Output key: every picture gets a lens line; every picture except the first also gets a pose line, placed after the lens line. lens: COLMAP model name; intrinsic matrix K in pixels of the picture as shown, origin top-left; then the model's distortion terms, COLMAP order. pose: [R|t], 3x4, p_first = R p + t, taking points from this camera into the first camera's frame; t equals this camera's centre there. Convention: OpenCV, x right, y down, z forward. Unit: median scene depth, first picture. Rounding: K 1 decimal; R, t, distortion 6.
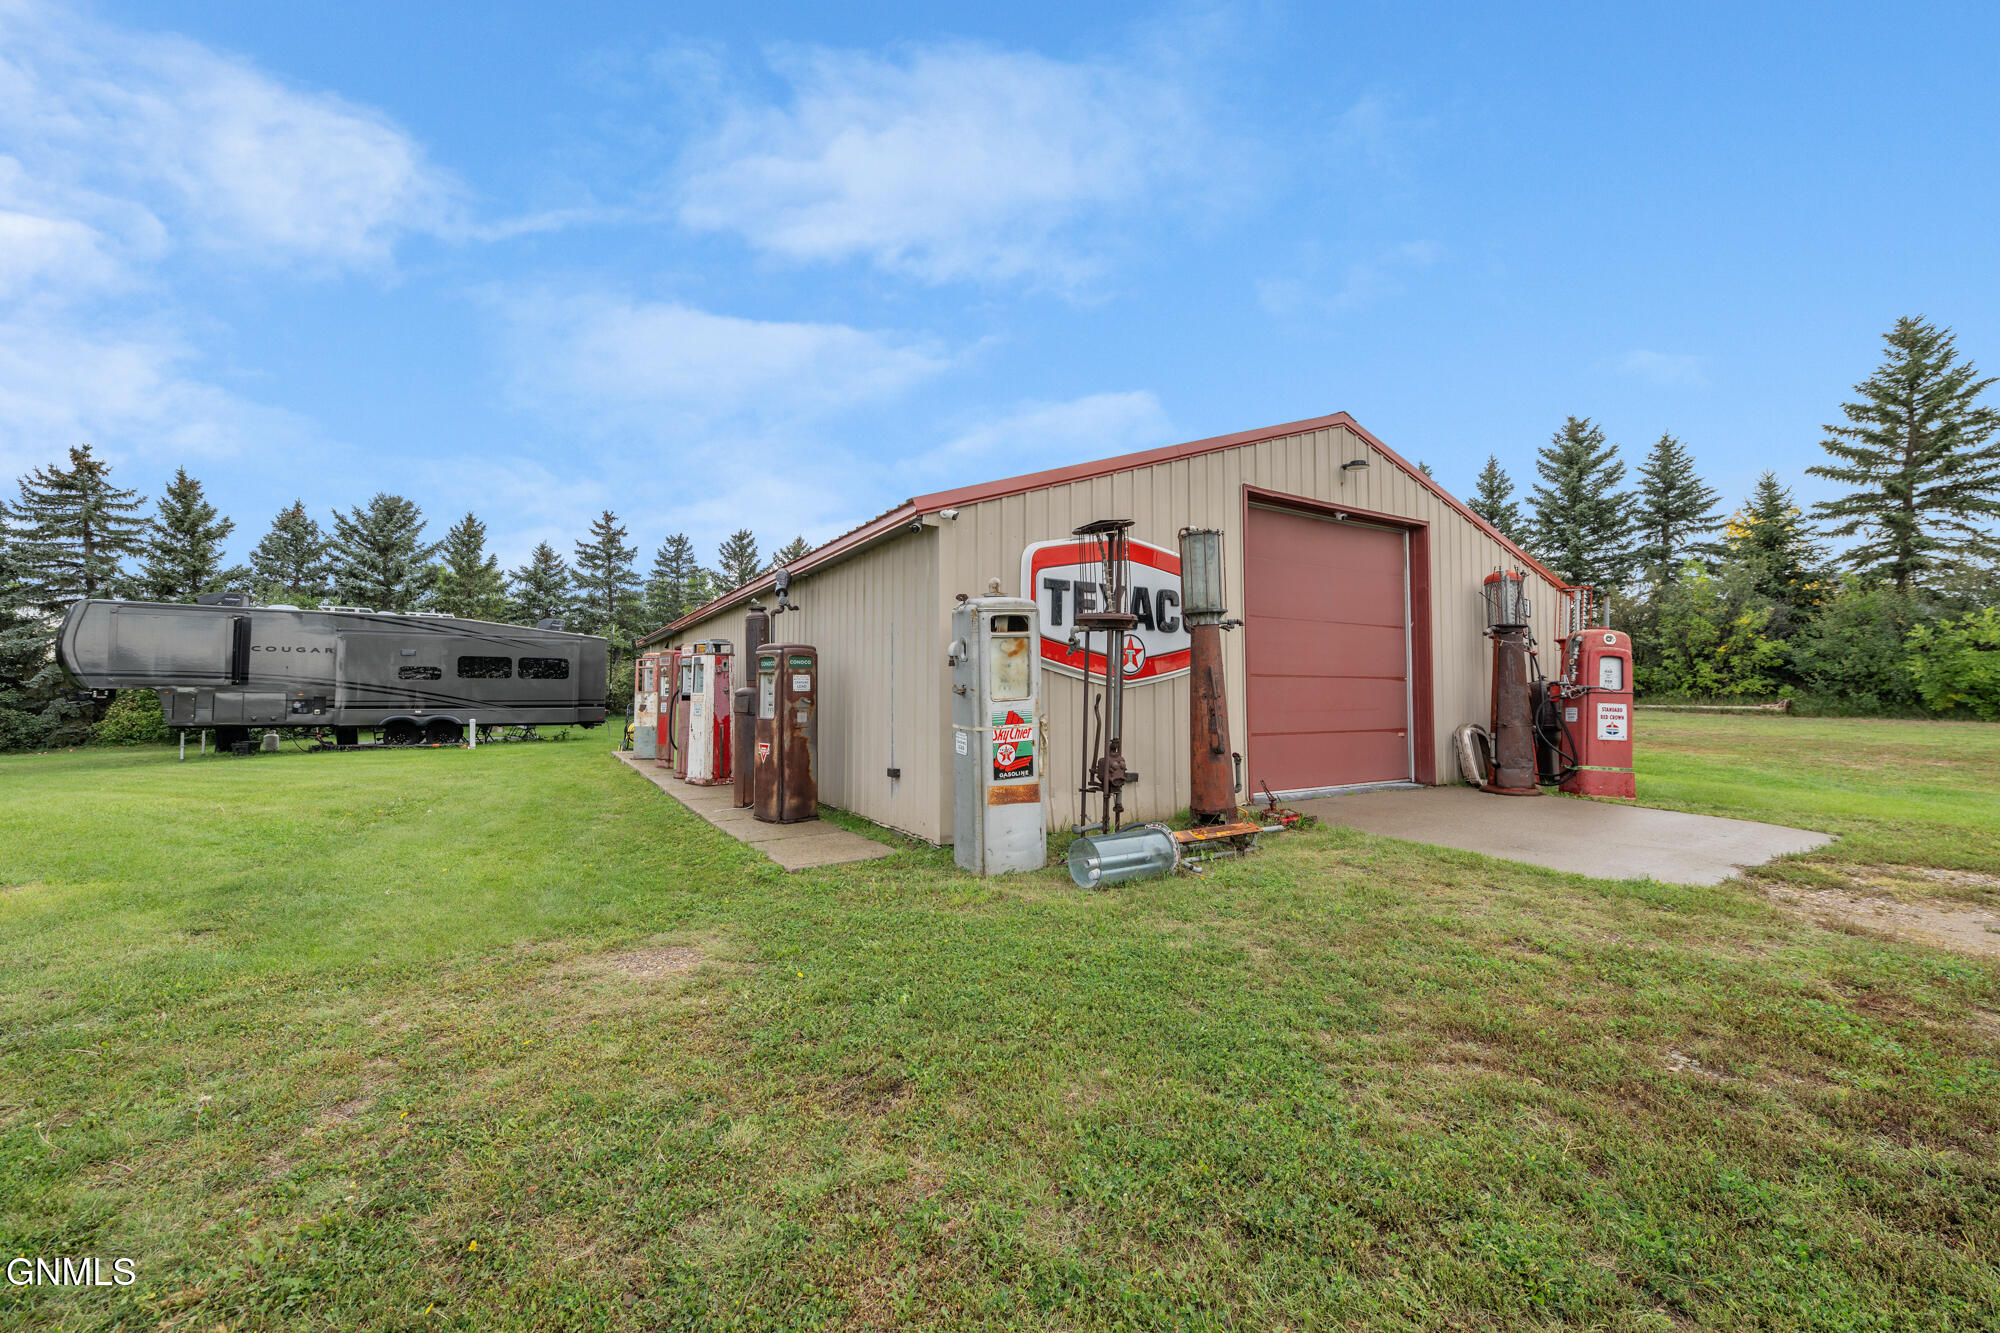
lens RADIAL K [[785.6, 0, 1000.9], [0, 785.6, 697.8], [0, 0, 1]] dist [-0.000698, -0.000022]
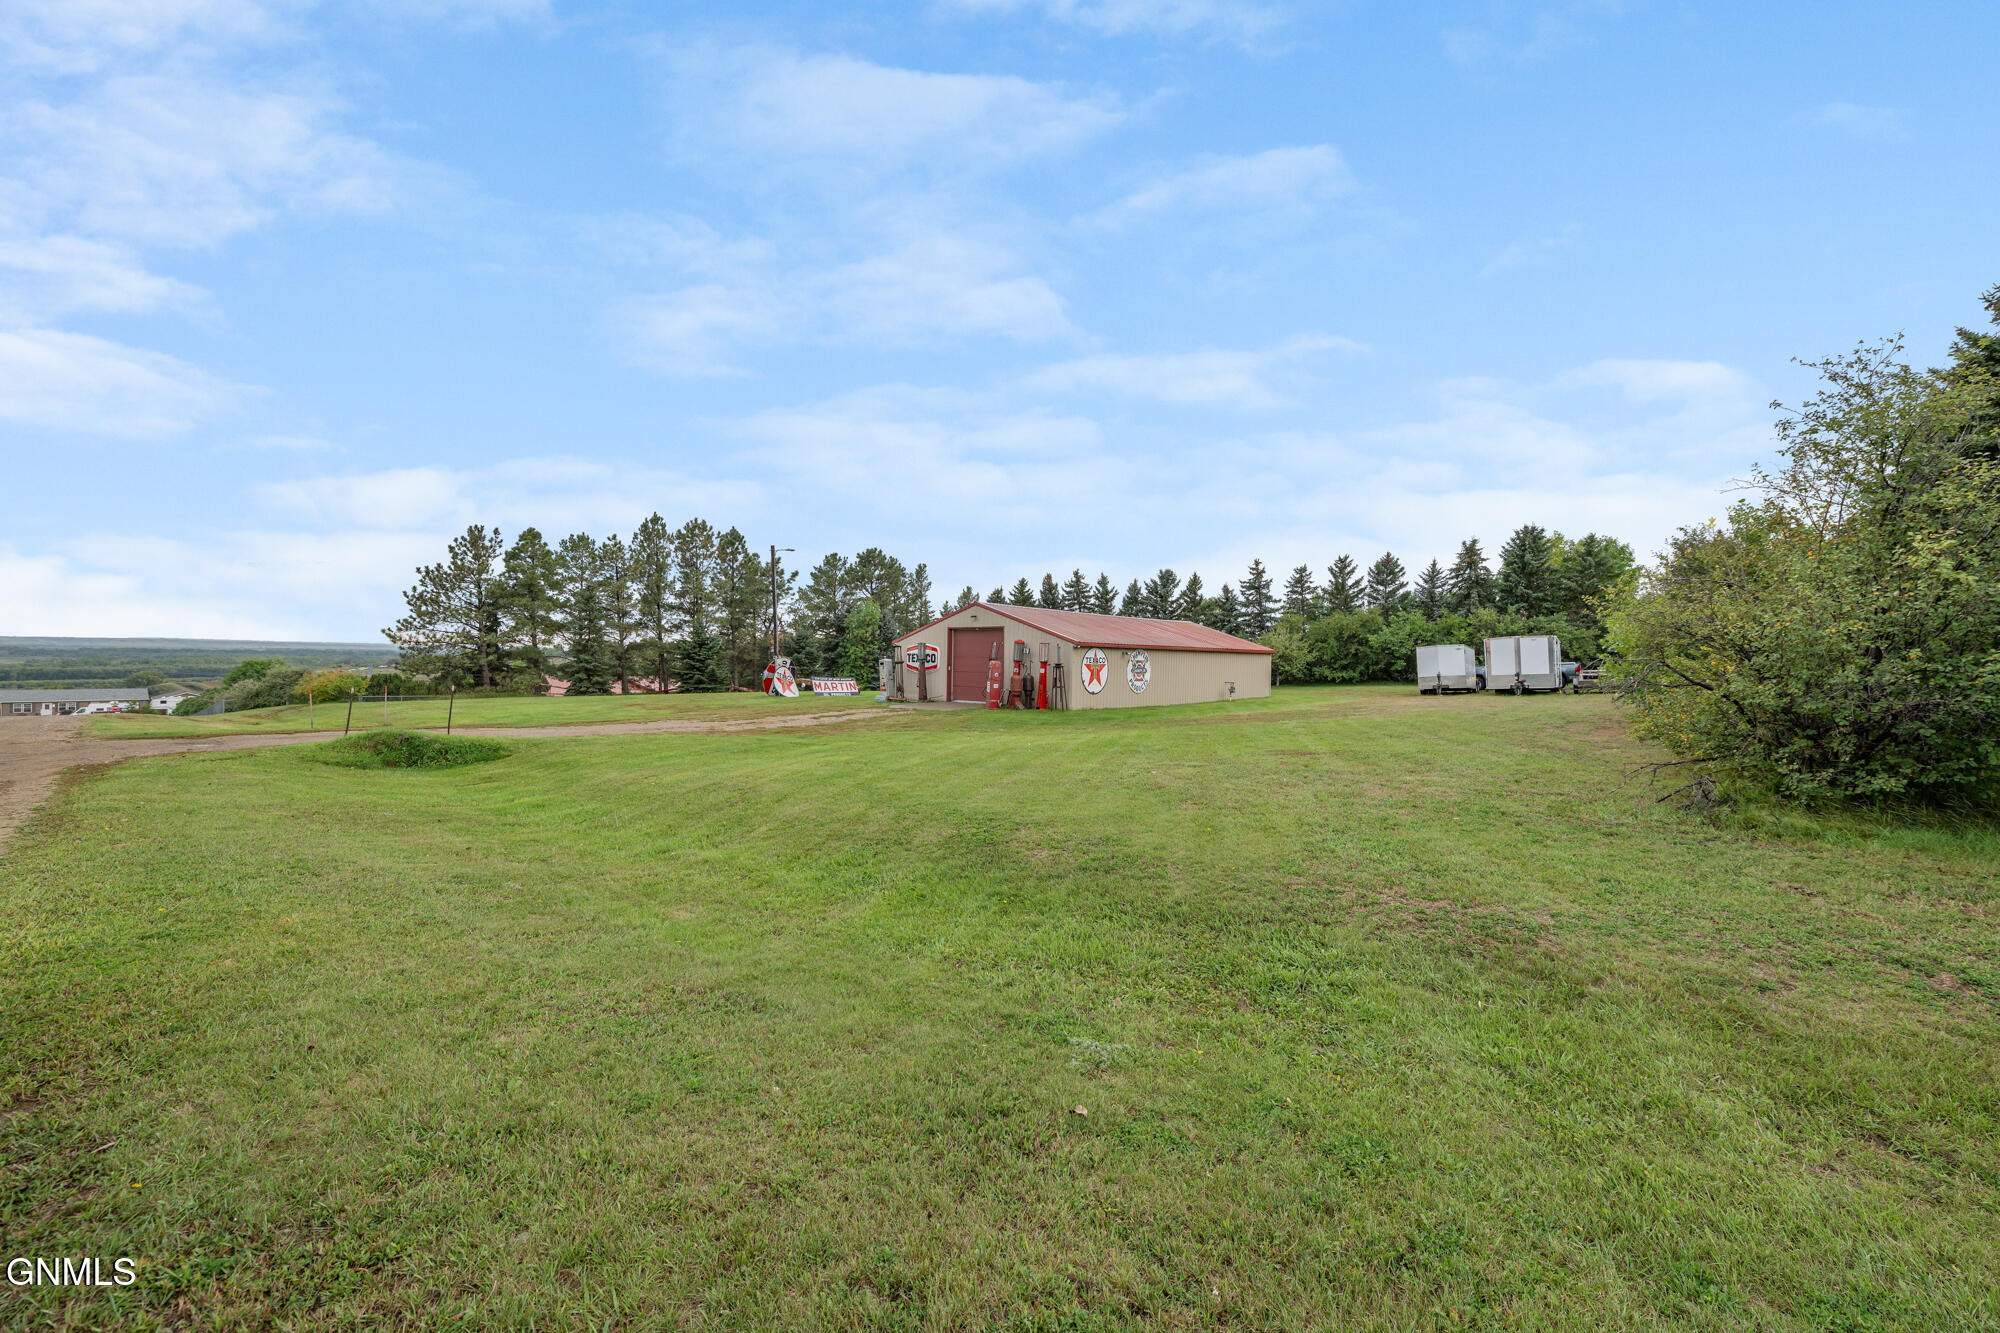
lens RADIAL K [[783.1, 0, 1000.0], [0, 783.1, 666.5], [0, 0, 1]] dist [-0.000705, -0.000062]
pose [[0.307251, 0.013389, -0.951534, 1.504226], [-0.014763, 0.999848, 0.009302, -0.034575], [0.951514, 0.011190, 0.307402, -0.019218]]
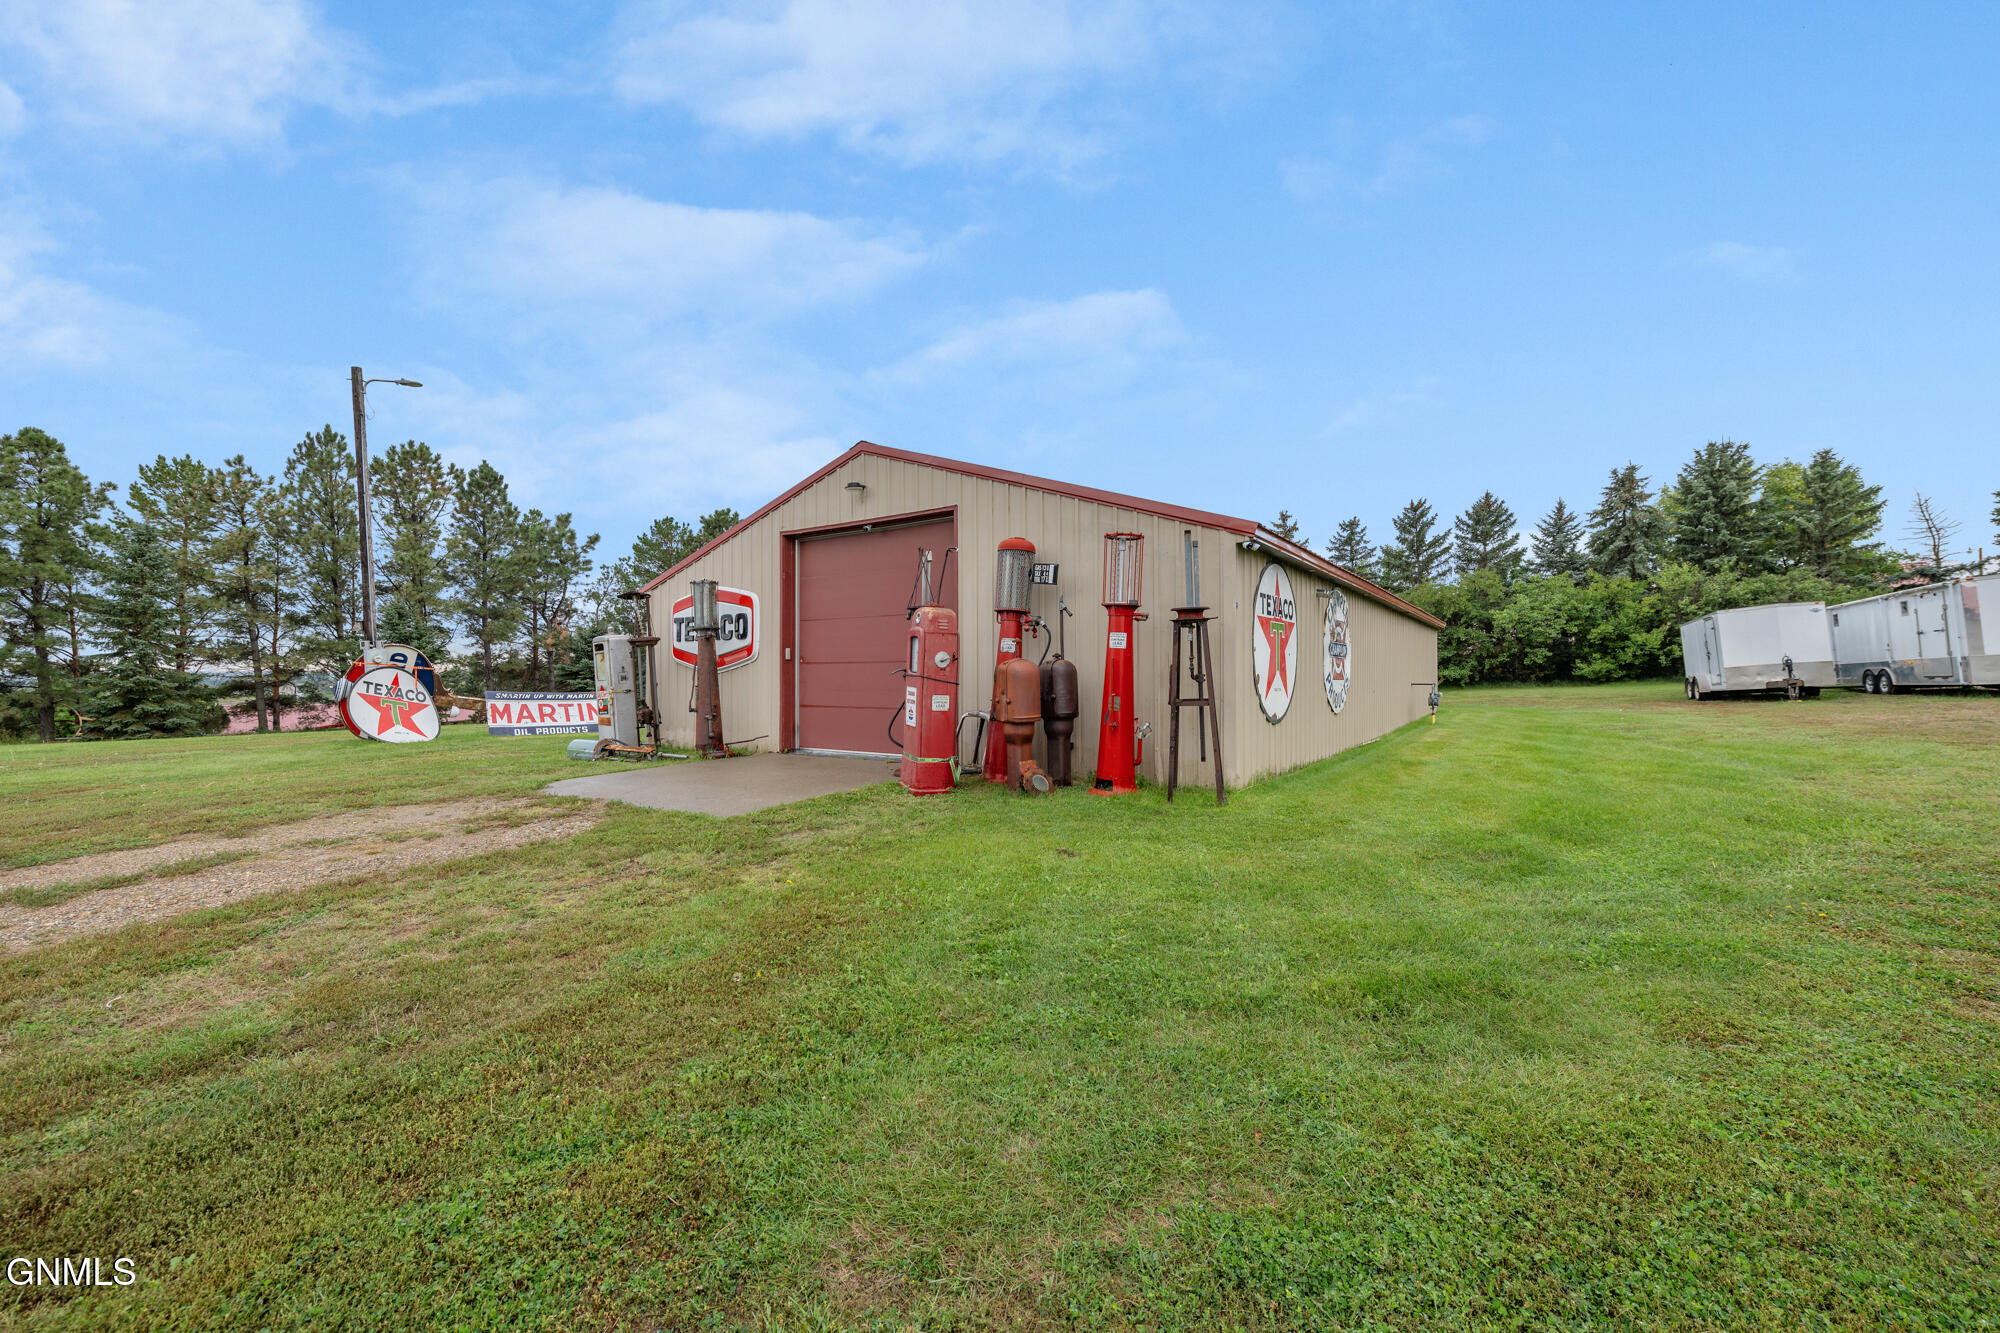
lens RADIAL K [[783.1, 0, 1000.0], [0, 783.1, 666.5], [0, 0, 1]] dist [-0.000705, -0.000062]
pose [[0.420579, -0.012431, -0.907171, 0.592819], [0.003933, 0.999922, -0.011879, -0.001877], [0.907248, 0.001428, 0.420595, 0.253294]]
